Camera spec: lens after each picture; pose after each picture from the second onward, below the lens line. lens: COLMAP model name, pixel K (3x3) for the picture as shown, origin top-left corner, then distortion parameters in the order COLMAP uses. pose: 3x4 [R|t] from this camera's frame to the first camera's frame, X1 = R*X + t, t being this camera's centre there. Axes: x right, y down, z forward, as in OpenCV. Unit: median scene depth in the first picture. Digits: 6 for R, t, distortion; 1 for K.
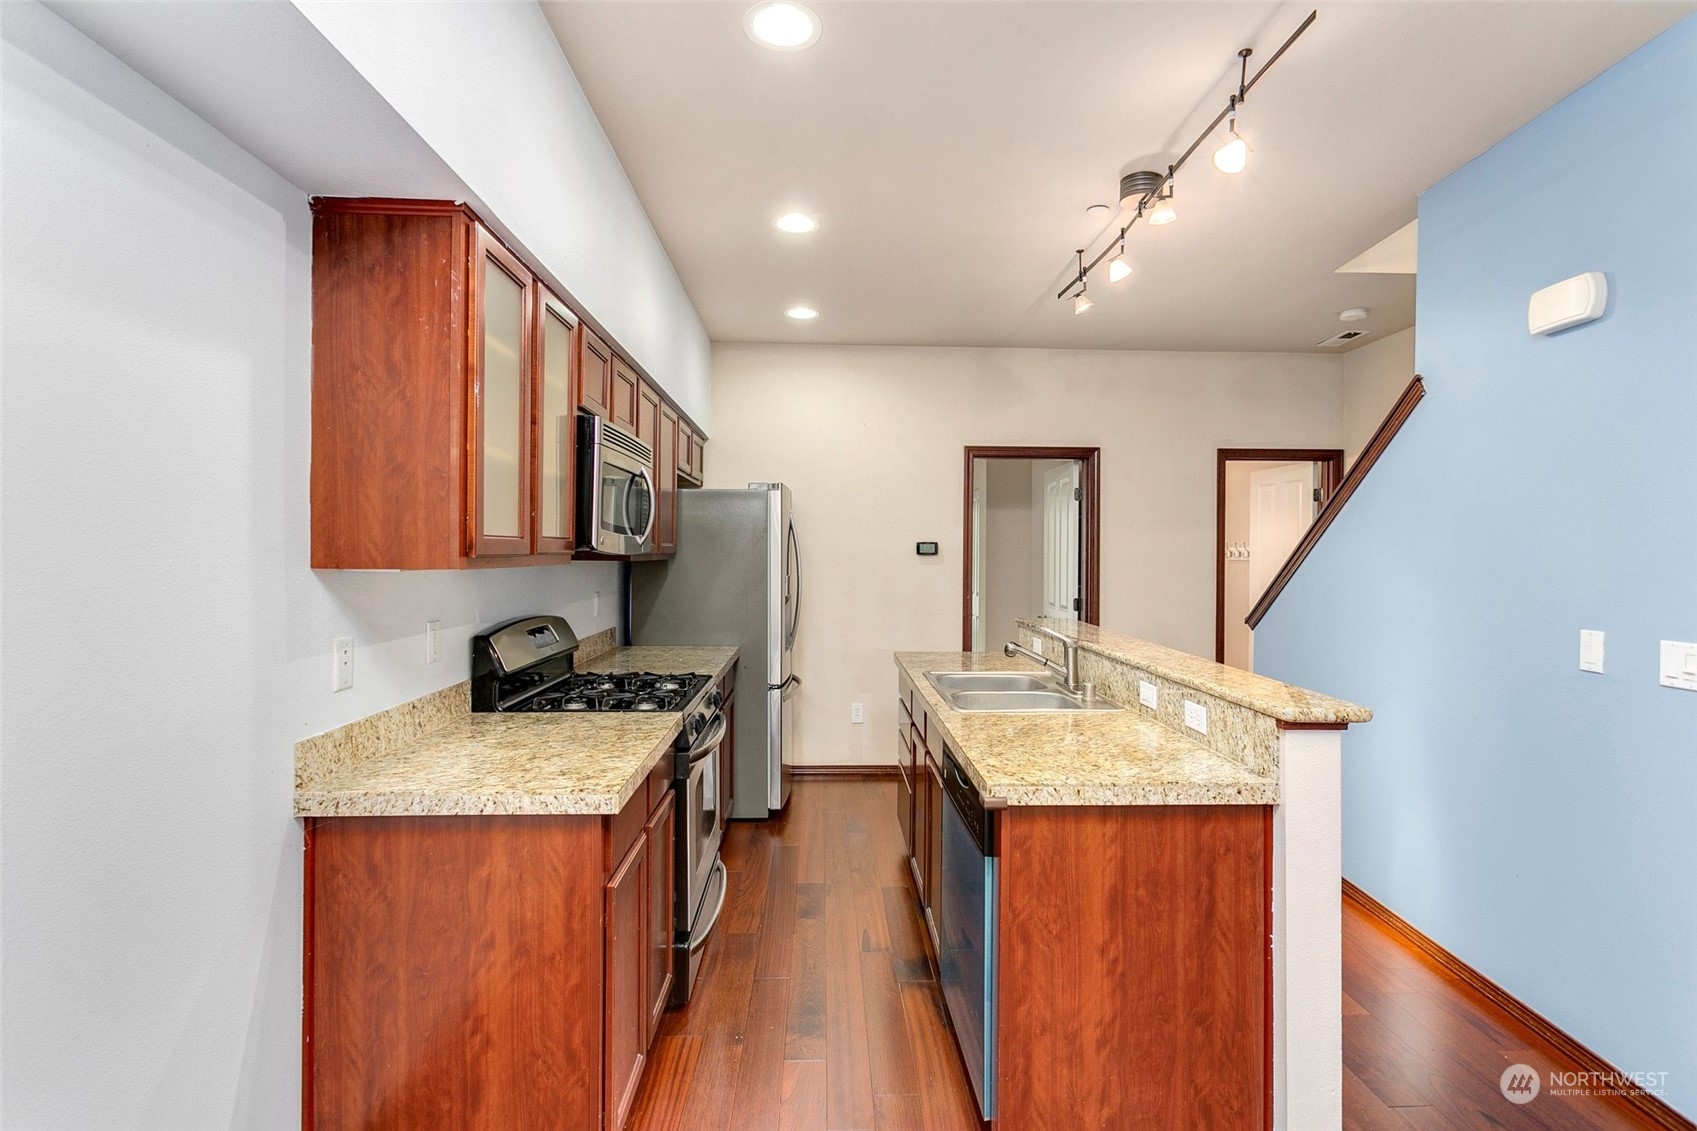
lens RADIAL K [[814.9, 0, 853.2], [0, 814.9, 554.3], [0, 0, 1]] dist [0.003506, 0.000576]
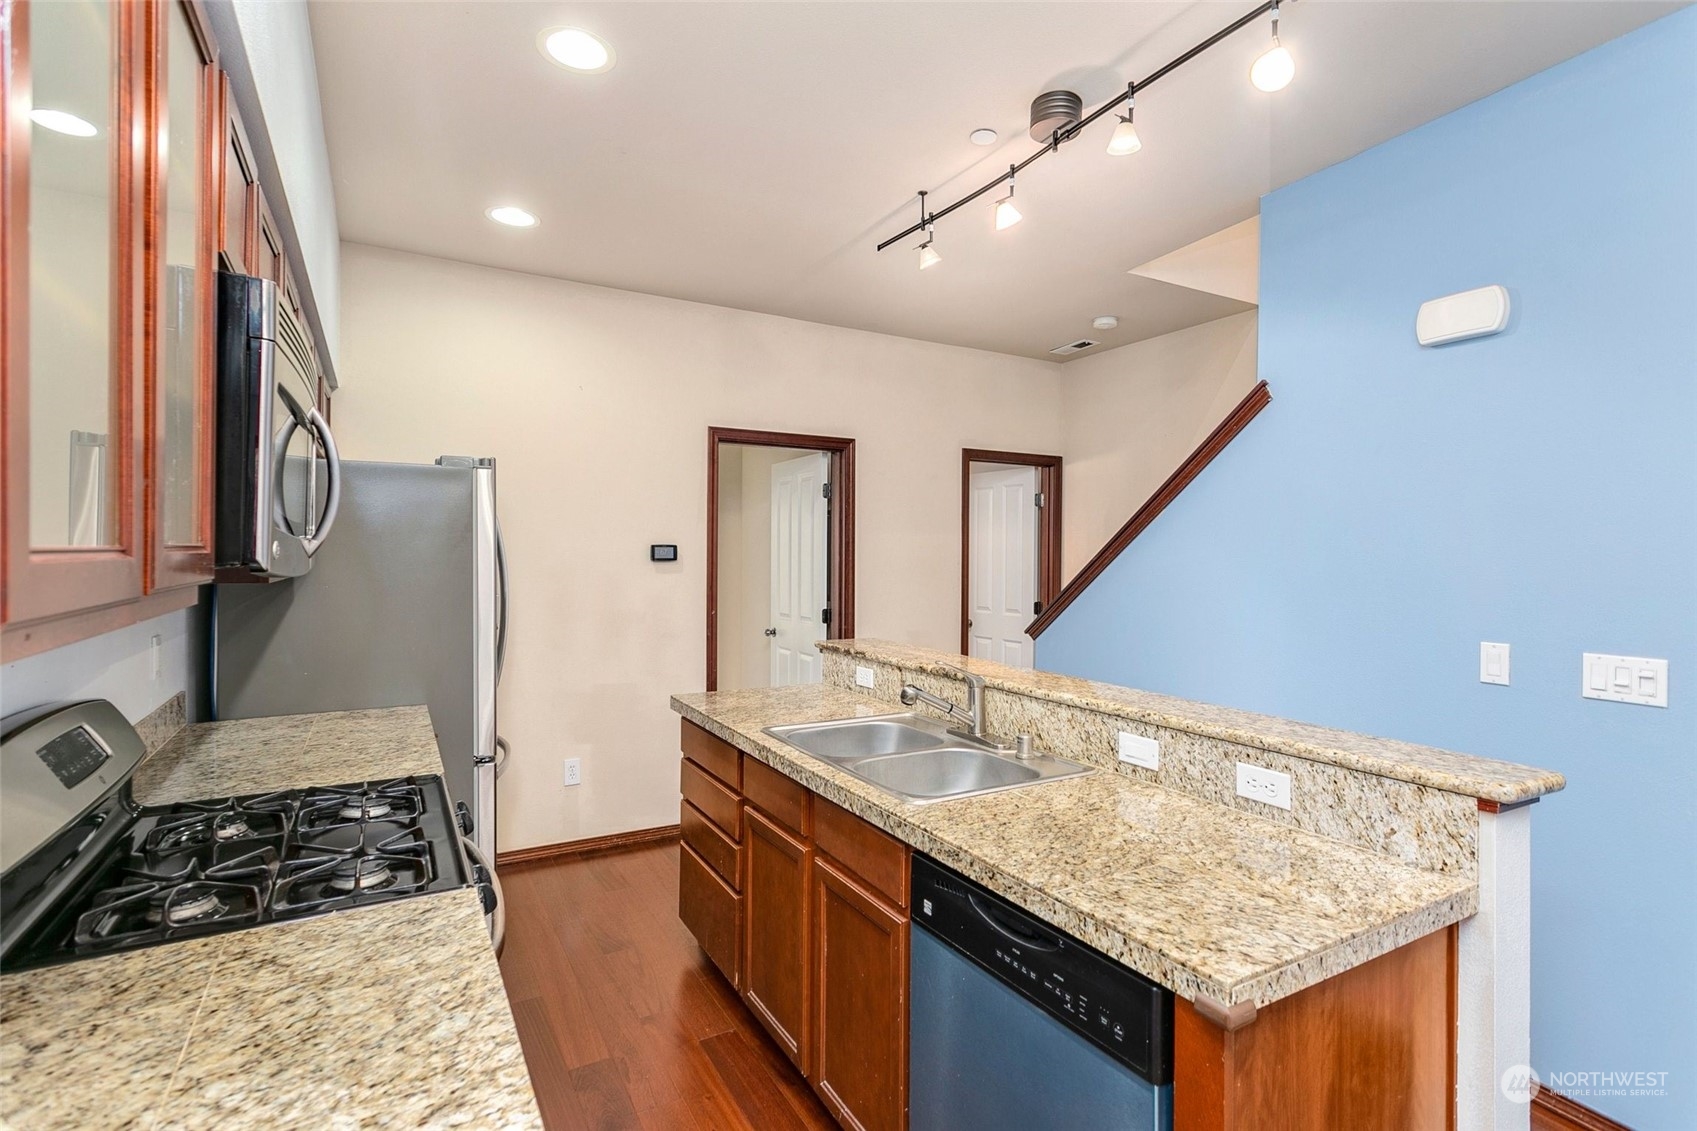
lens RADIAL K [[814.9, 0, 853.2], [0, 814.9, 554.3], [0, 0, 1]] dist [0.003506, 0.000576]
pose [[0.882168, -0.001401, 0.470933, -0.293351], [-0.000330, 0.999993, 0.003594, -0.020784], [-0.470935, -0.003326, 0.882162, 0.534236]]
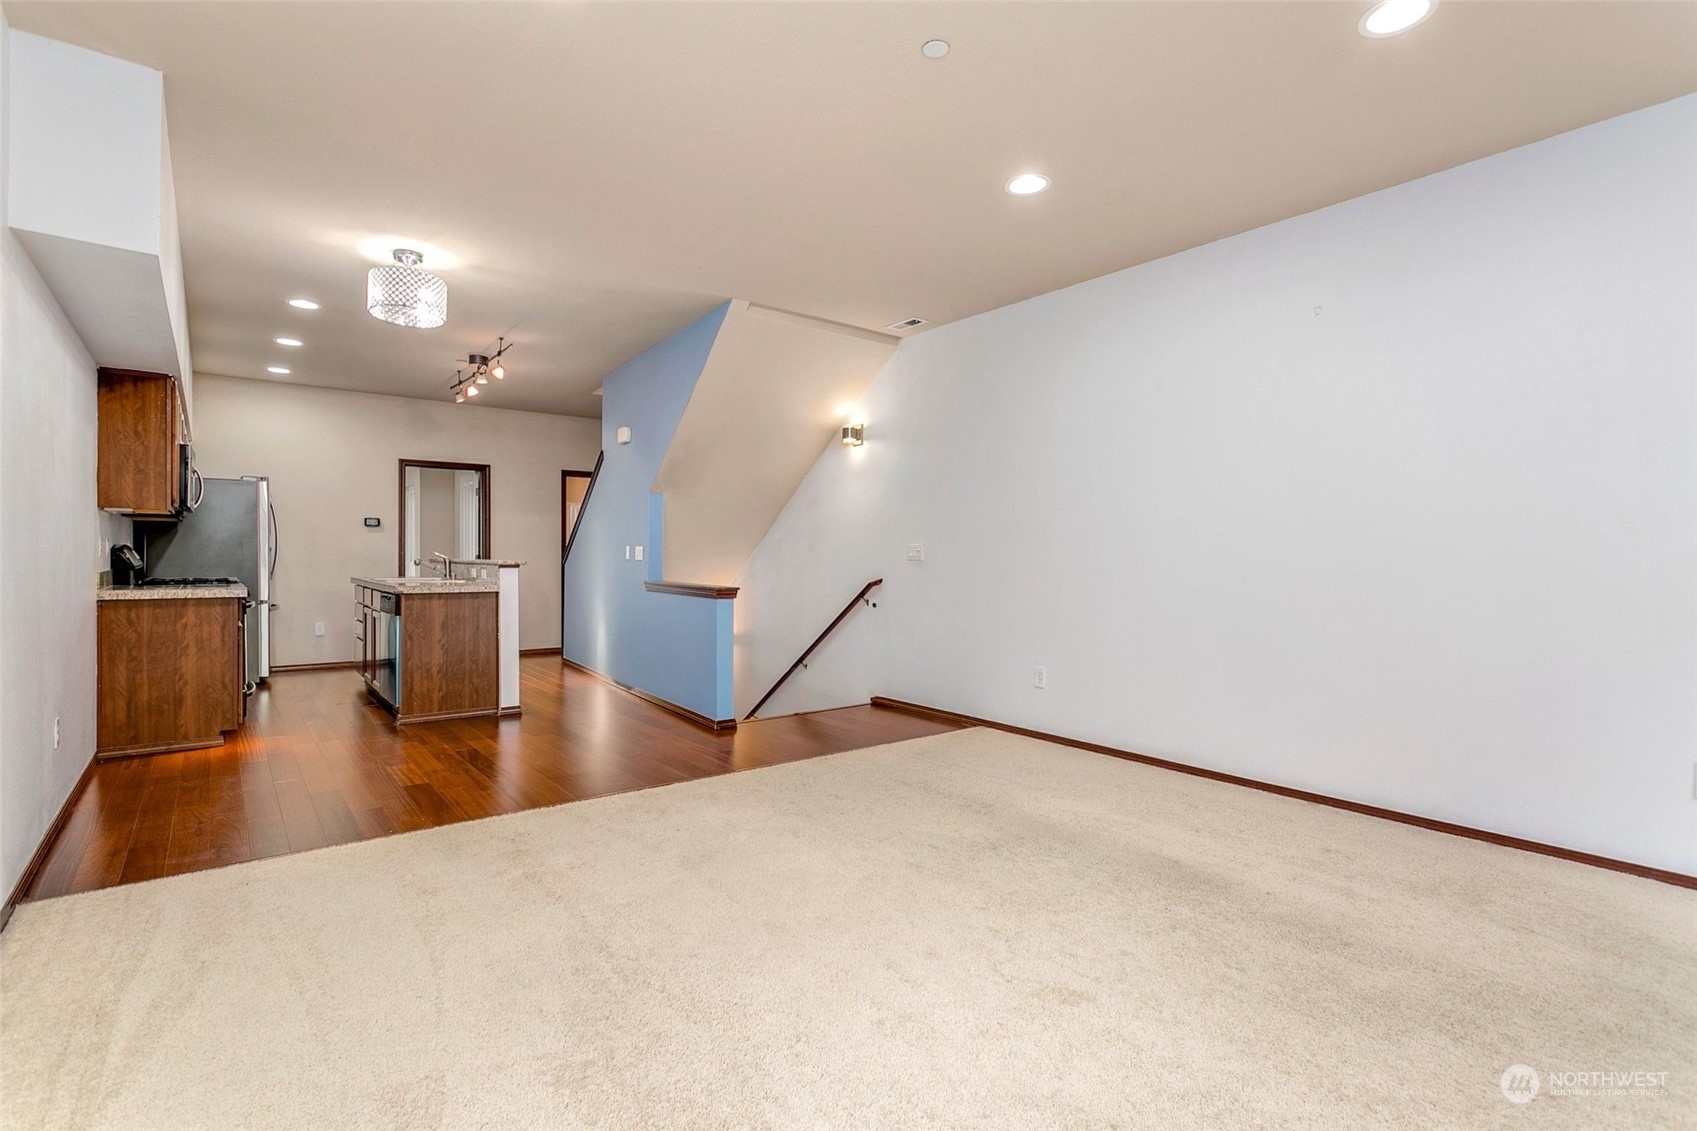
lens RADIAL K [[852.9, 0, 885.4], [0, 852.9, 569.6], [0, 0, 1]] dist [0.002328, 0.000694]
pose [[0.807672, -0.008077, 0.589577, -0.202989], [-0.001224, 0.999881, 0.015374, 0.144520], [-0.589631, -0.013139, 0.807566, -2.280679]]
